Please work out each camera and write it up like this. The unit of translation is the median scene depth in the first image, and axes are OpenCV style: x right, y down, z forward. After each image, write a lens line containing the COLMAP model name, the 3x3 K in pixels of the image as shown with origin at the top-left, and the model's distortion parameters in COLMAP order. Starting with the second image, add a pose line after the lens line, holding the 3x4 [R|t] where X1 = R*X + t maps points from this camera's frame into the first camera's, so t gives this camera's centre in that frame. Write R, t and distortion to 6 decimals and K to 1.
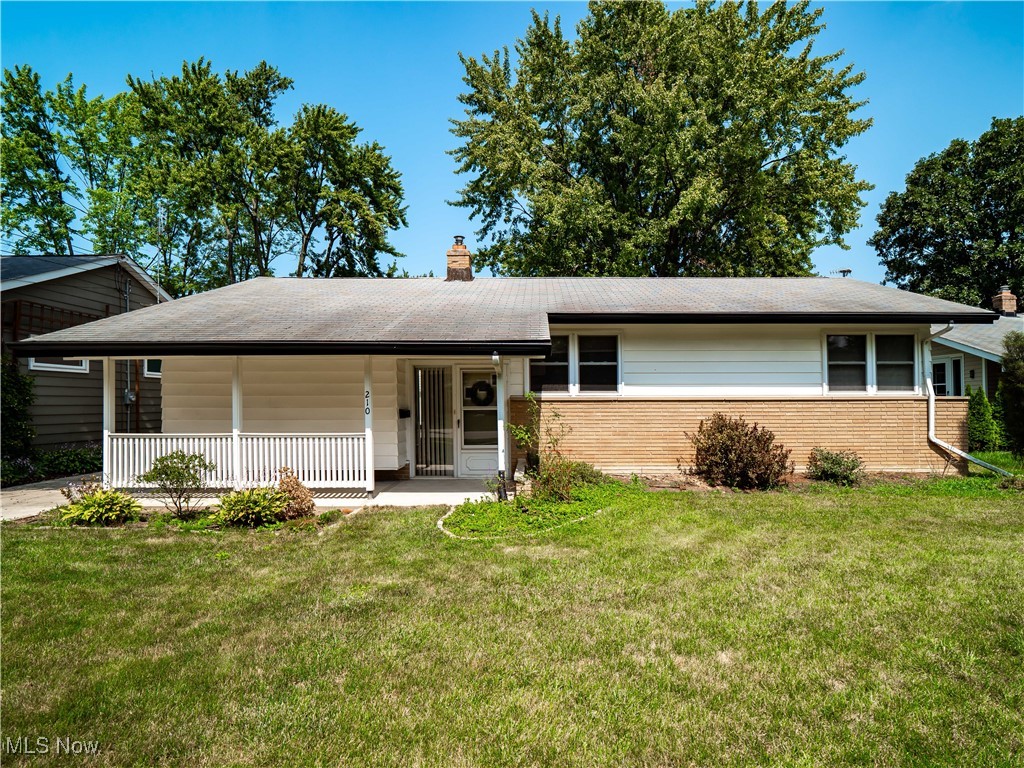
lens RADIAL K [[518.3, 0, 542.9], [0, 518.3, 401.4], [0, 0, 1]] dist [-0.015197, 0.000809]
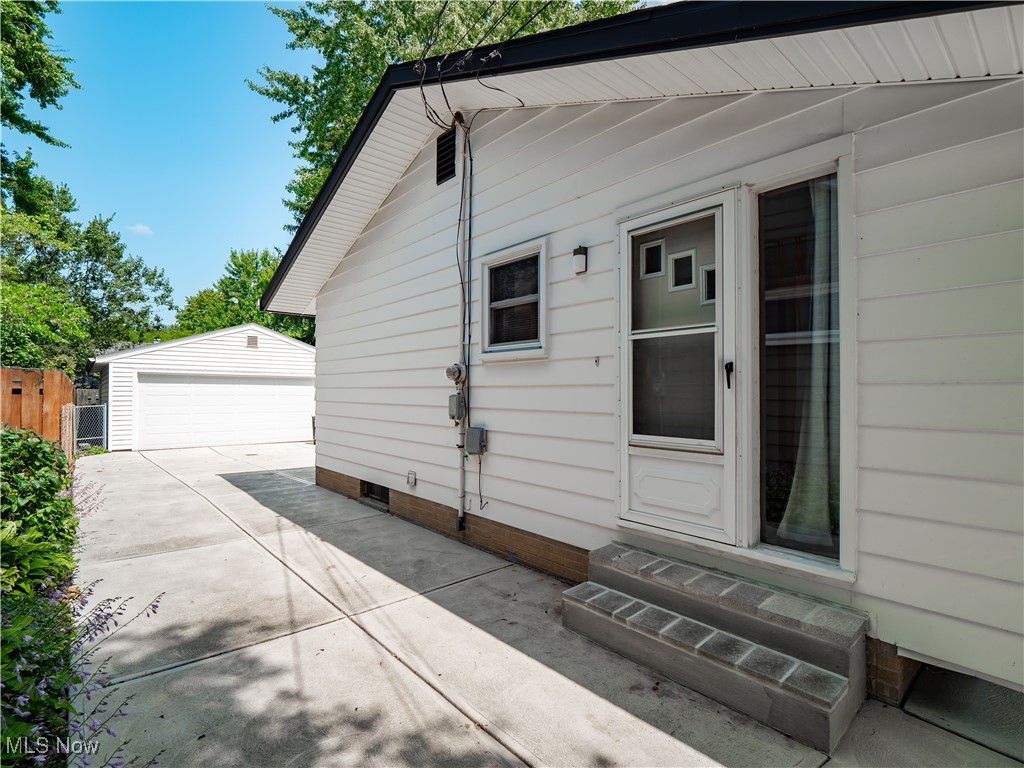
lens RADIAL K [[505.9, 0, 509.5], [0, 505.9, 387.2], [0, 0, 1]] dist [-0.012941, 0.000834]
pose [[0.758711, 0.011741, 0.651321, -0.989622], [-0.006816, 0.999926, -0.010085, -0.003020], [-0.651392, 0.003213, 0.758735, 0.899078]]
